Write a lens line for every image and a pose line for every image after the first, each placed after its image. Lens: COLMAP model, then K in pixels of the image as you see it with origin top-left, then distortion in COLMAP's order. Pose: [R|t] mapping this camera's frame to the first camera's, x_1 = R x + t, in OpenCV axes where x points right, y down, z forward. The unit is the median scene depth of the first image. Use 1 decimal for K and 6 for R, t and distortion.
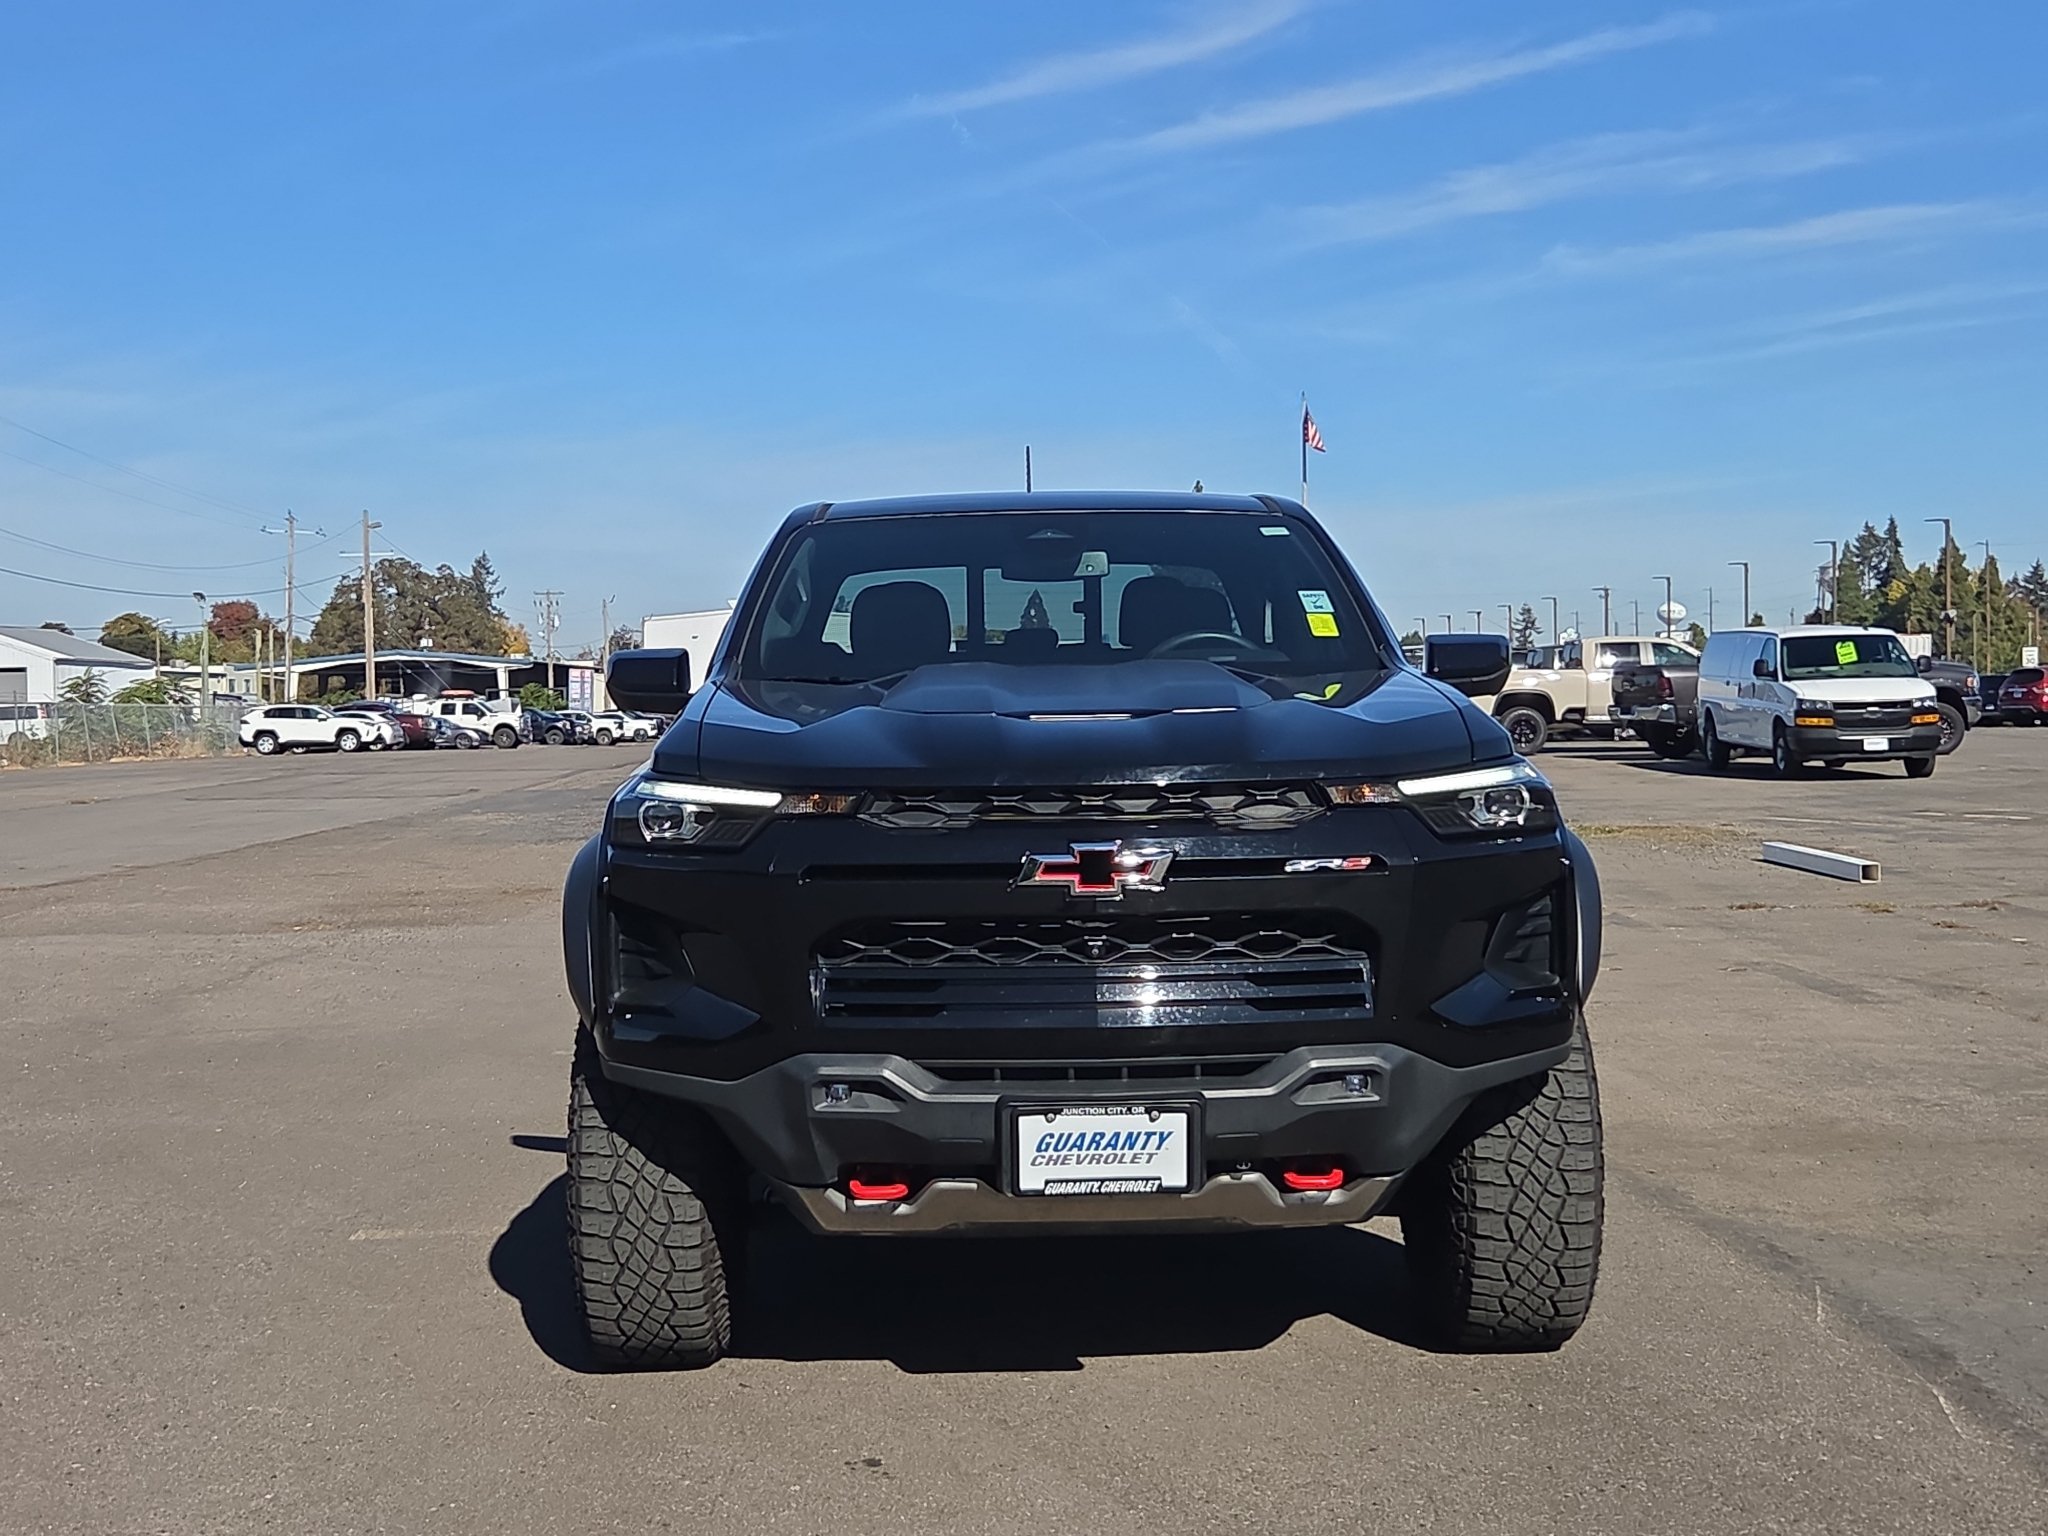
lens RADIAL K [[2778.9, 0, 1020.0], [0, 2778.9, 766.5], [0, 0, 1]] dist [0.070640, 0.000000]
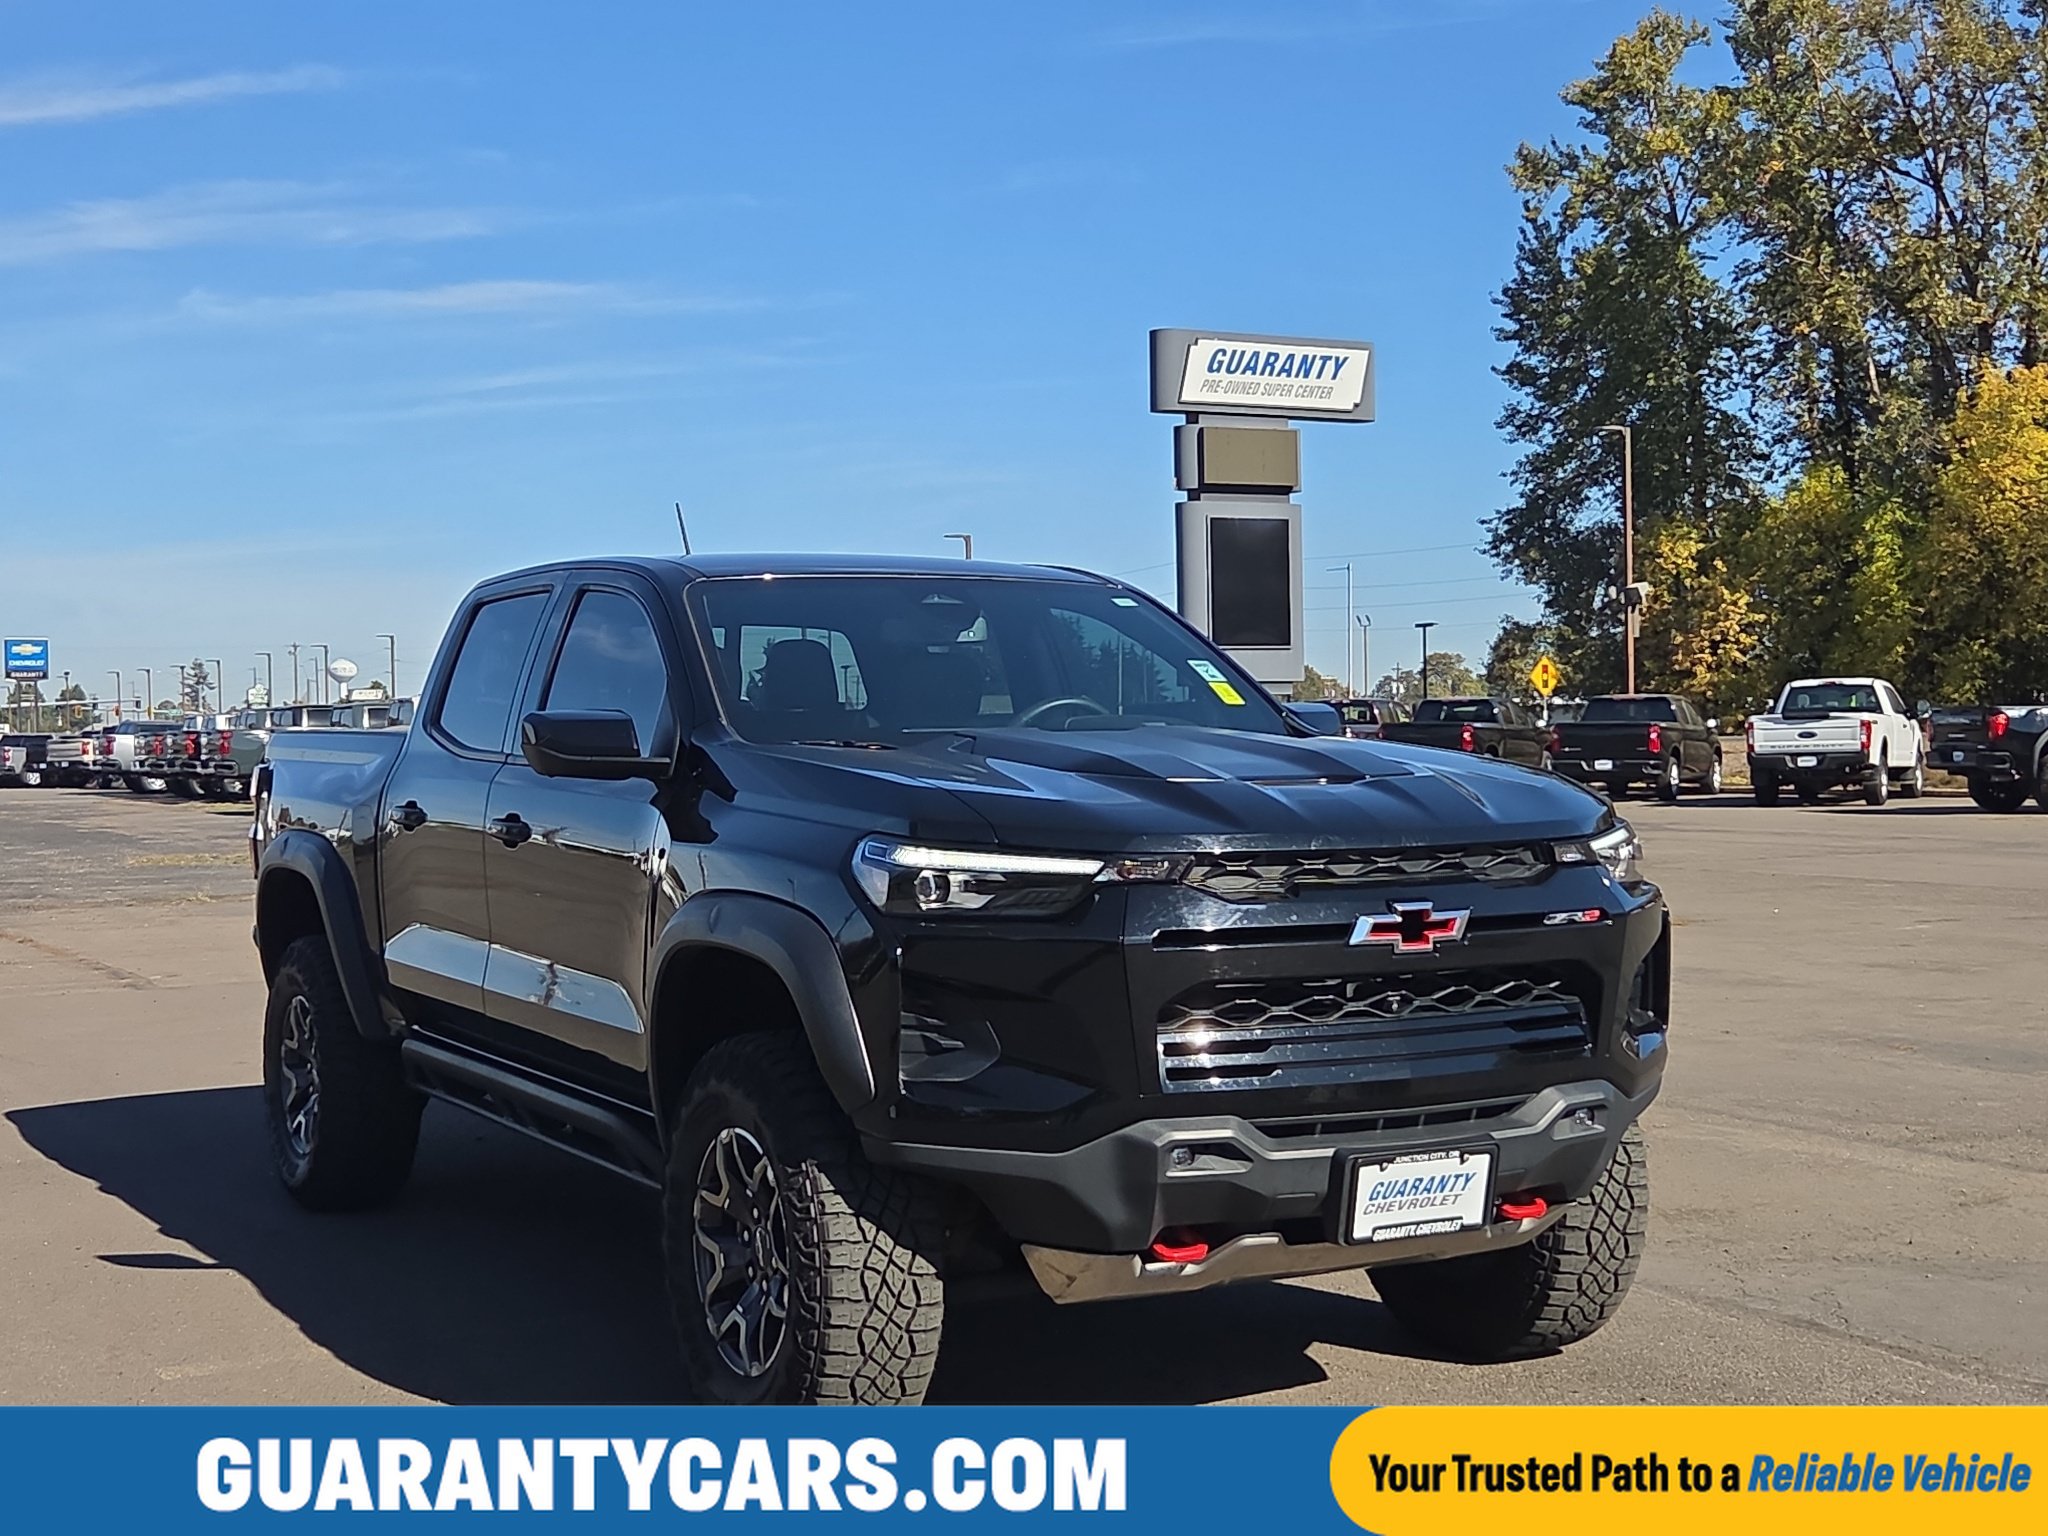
lens RADIAL K [[2778.9, 0, 1034.9], [0, 2778.9, 842.9], [0, 0, 1]] dist [0.070640, 0.000000]
pose [[0.885325, -0.014257, 0.464755, -0.540906], [0.011214, 0.999894, 0.009311, -0.005841], [-0.464838, -0.003031, 0.885391, 0.126206]]
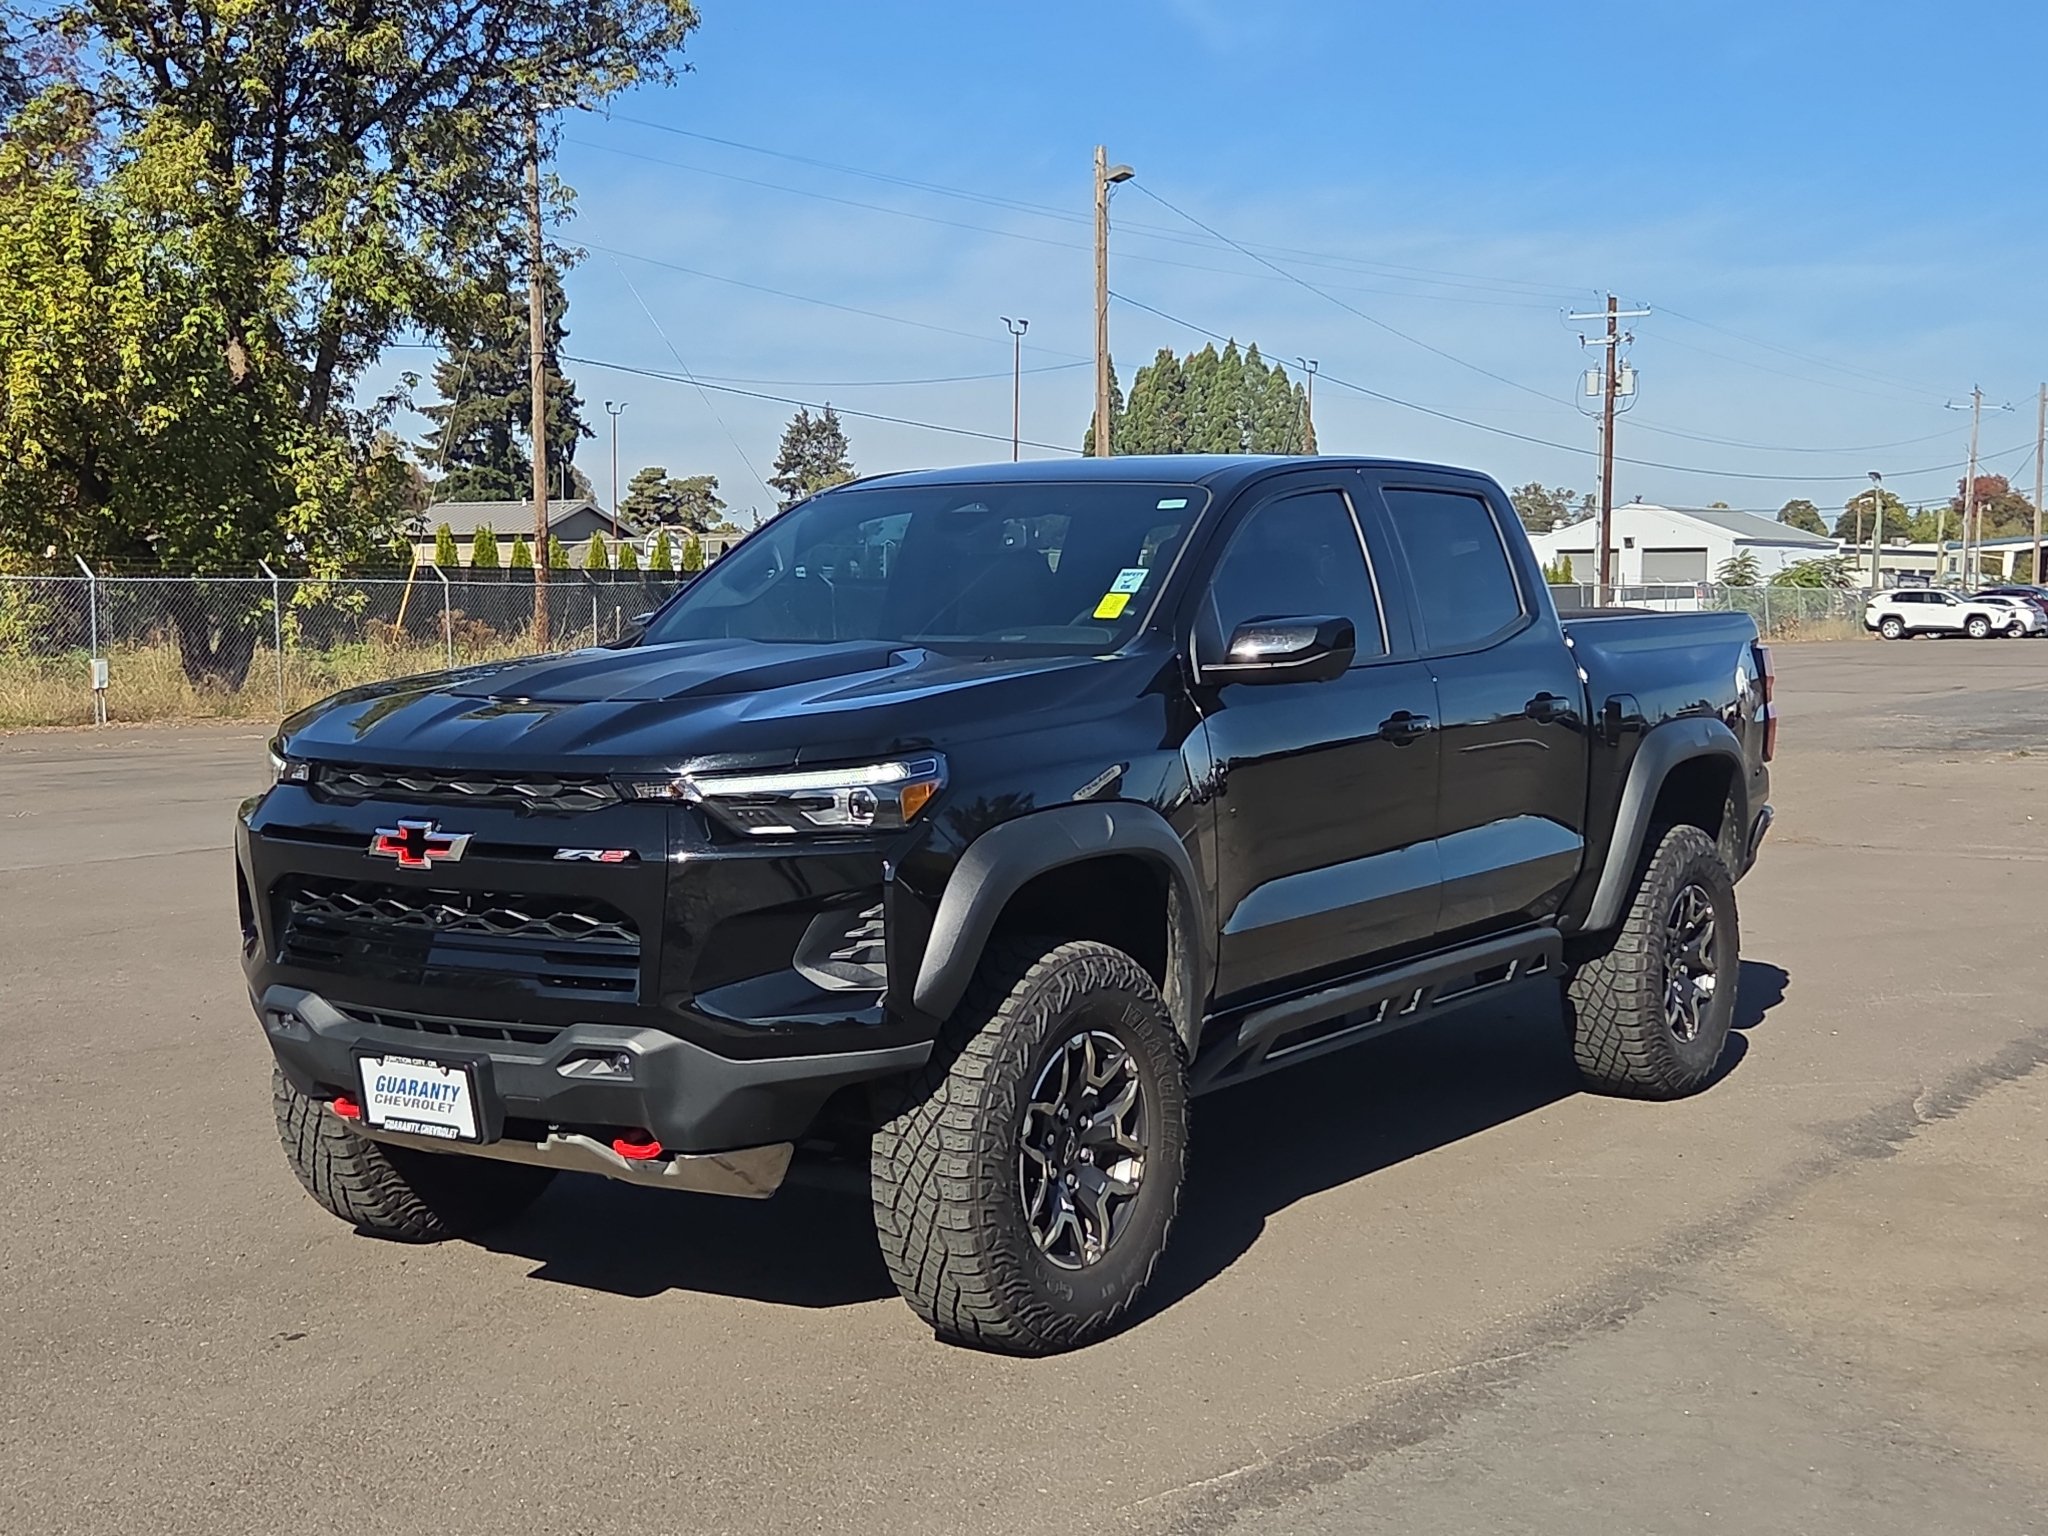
lens RADIAL K [[2778.9, 0, 1006.1], [0, 2778.9, 773.5], [0, 0, 1]] dist [0.070640, 0.000000]
pose [[0.808172, 0.055264, -0.586348, 0.801656], [-0.027343, 0.998035, 0.056379, -0.055950], [0.588312, -0.029532, 0.808095, 0.220375]]
